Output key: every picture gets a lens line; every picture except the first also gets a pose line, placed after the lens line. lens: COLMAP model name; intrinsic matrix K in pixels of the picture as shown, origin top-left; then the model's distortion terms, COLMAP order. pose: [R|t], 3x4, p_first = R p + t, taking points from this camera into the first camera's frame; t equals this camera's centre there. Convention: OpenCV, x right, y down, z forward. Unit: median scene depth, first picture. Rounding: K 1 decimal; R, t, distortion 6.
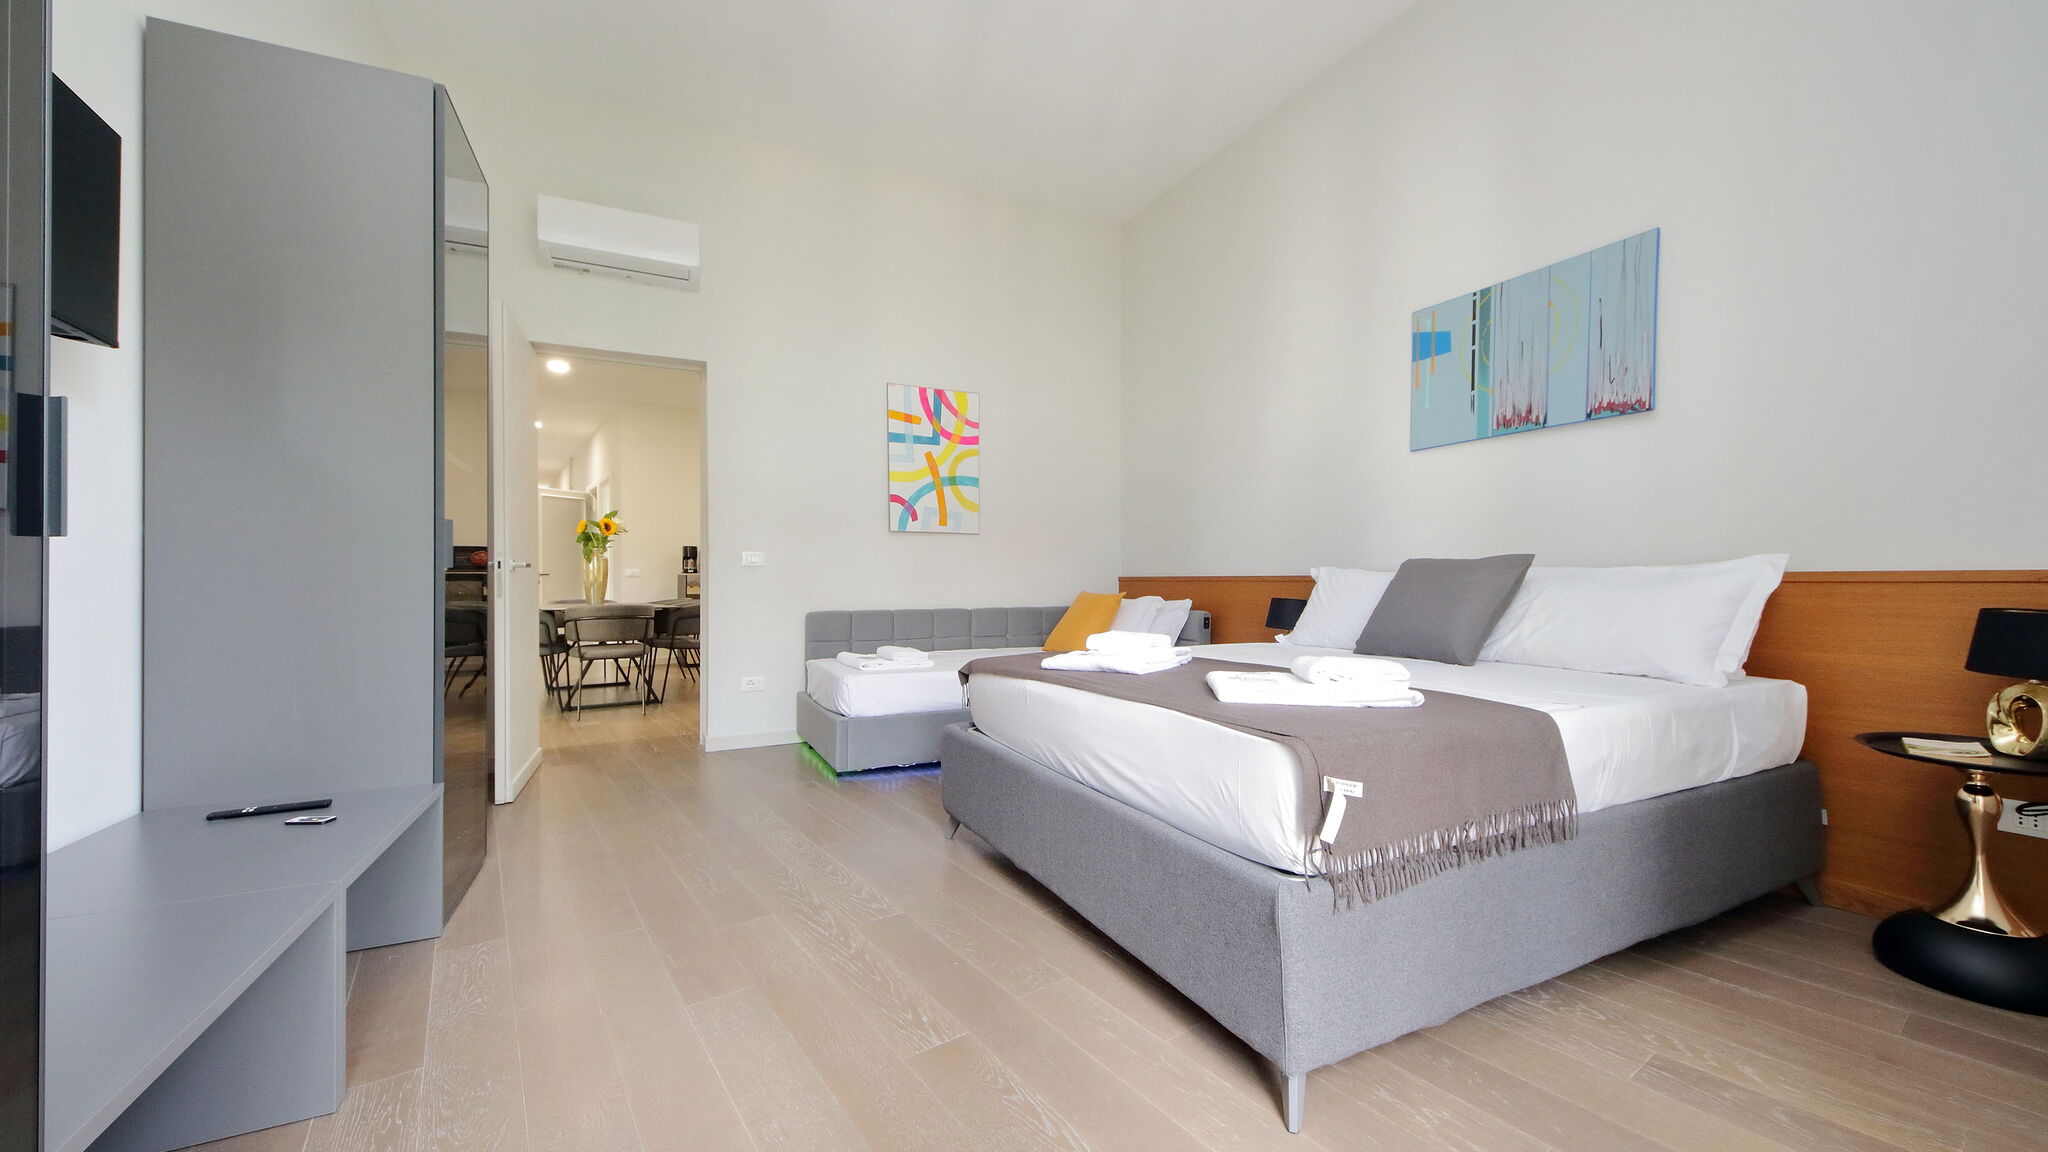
lens RADIAL K [[777.3, 0, 993.8], [0, 777.3, 582.2], [0, 0, 1]] dist [-0.000497, -0.000327]
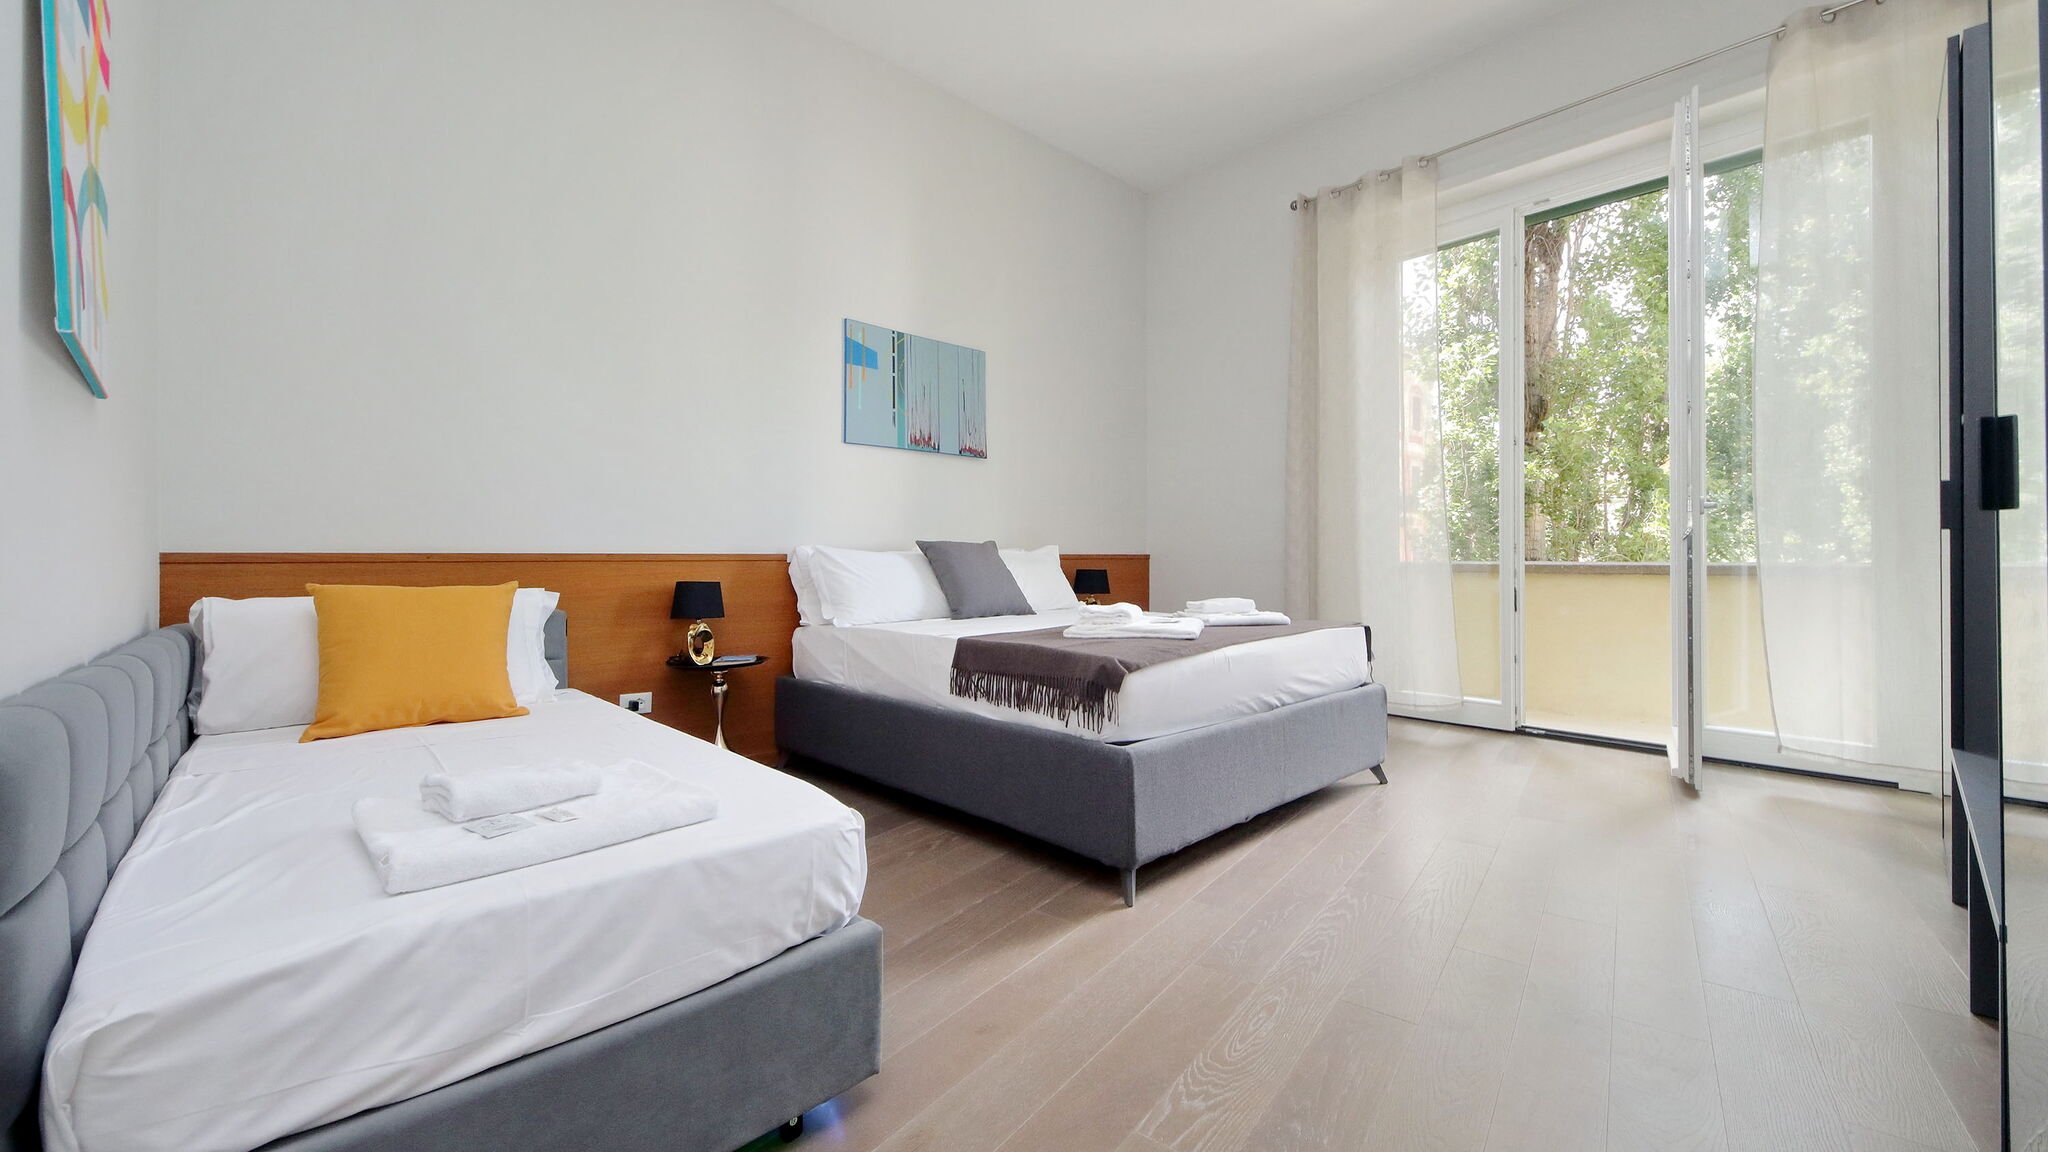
lens RADIAL K [[781.1, 0, 1036.4], [0, 781.1, 573.8], [0, 0, 1]] dist [0.021302, -0.000209]
pose [[-0.332806, -0.013643, 0.942897, -0.816381], [0.007374, 0.999827, 0.017069, 0.002170], [-0.942967, 0.012634, -0.332648, 1.489008]]
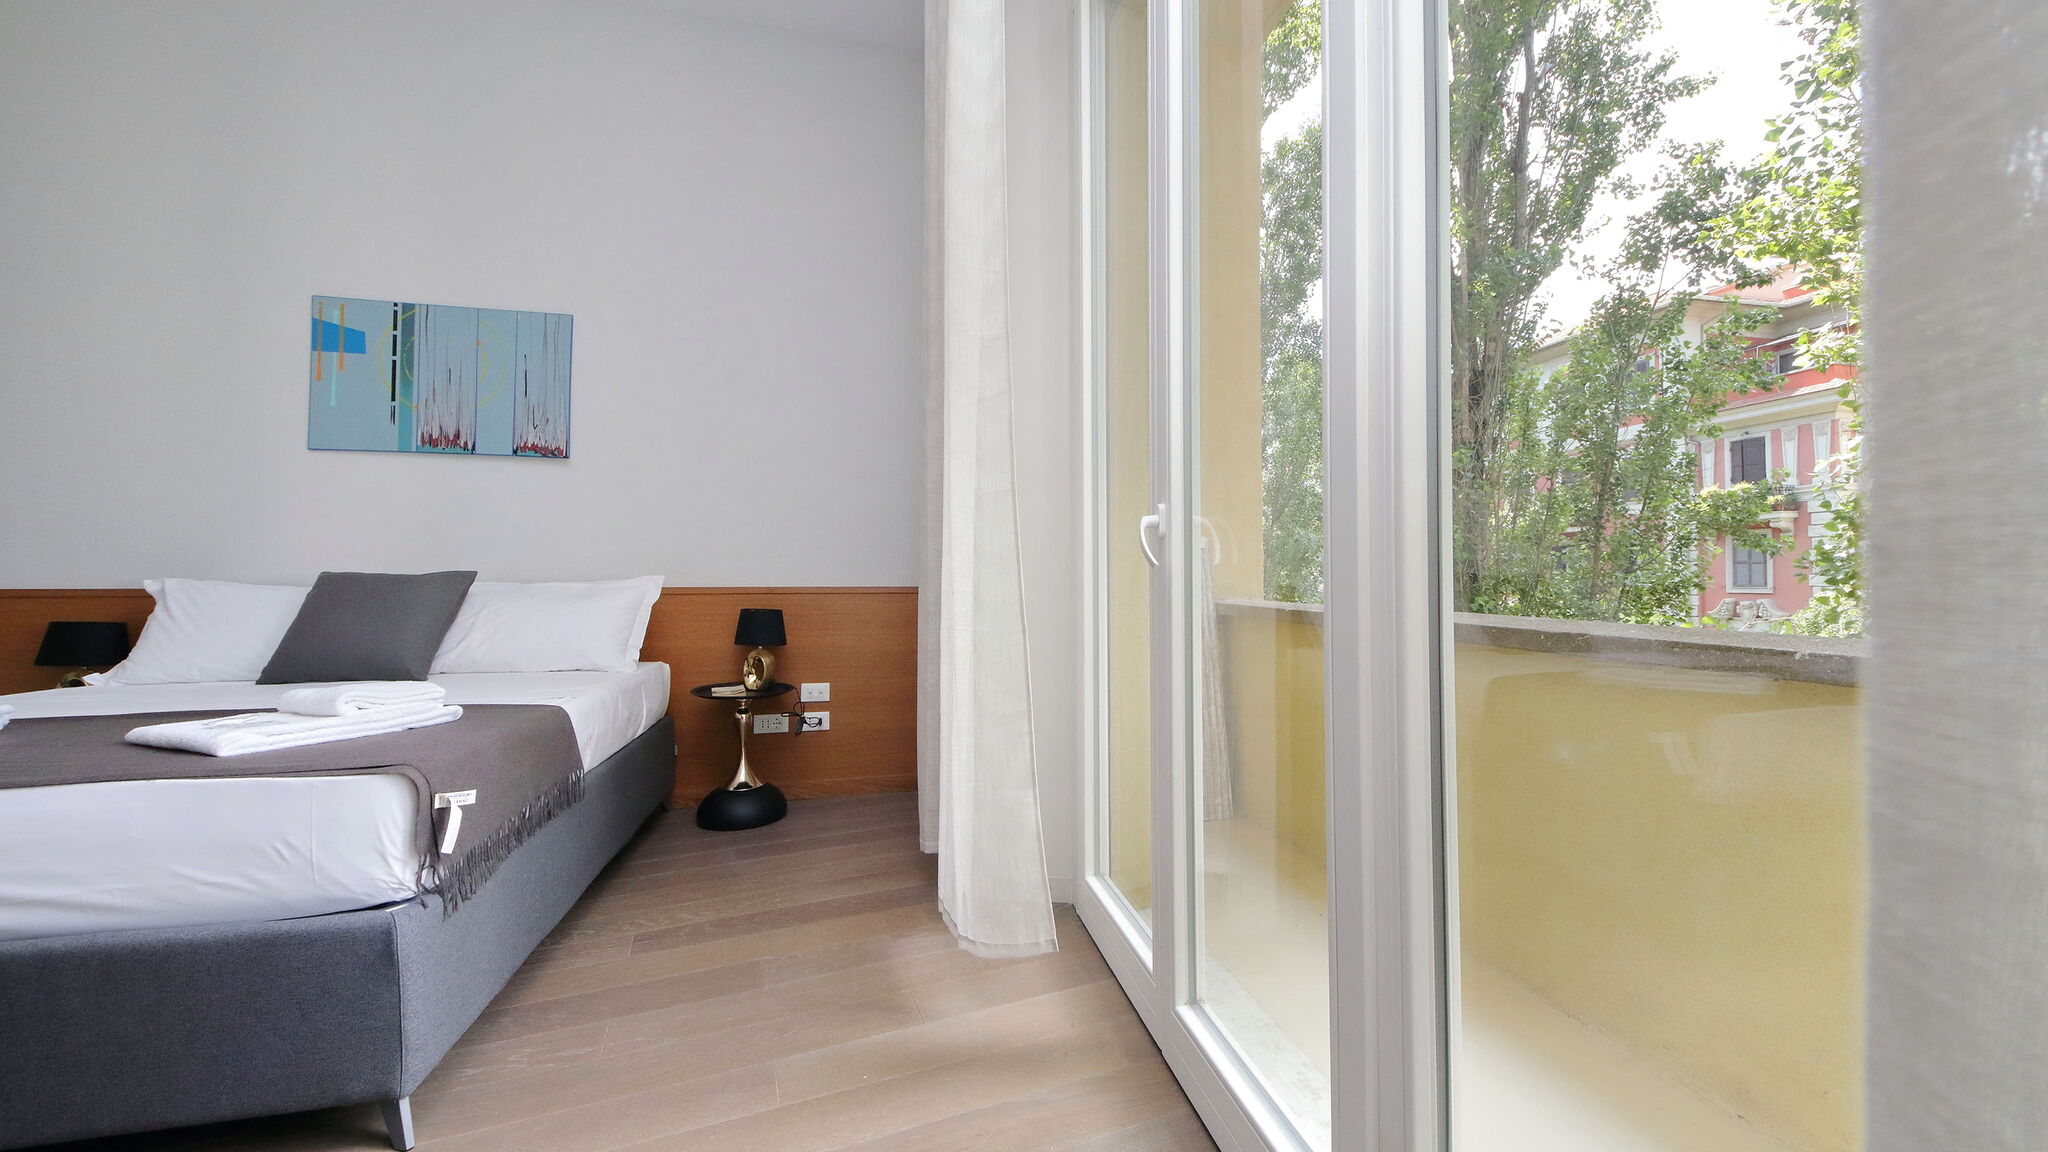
lens RADIAL K [[764.4, 0, 1065.0], [0, 764.4, 577.2], [0, 0, 1]] dist [-0.001031, -0.000125]
pose [[0.184019, 0.005951, 0.982905, -0.217837], [0.002763, 0.999975, -0.006571, -0.018507], [-0.982919, 0.003925, 0.183998, -0.017107]]
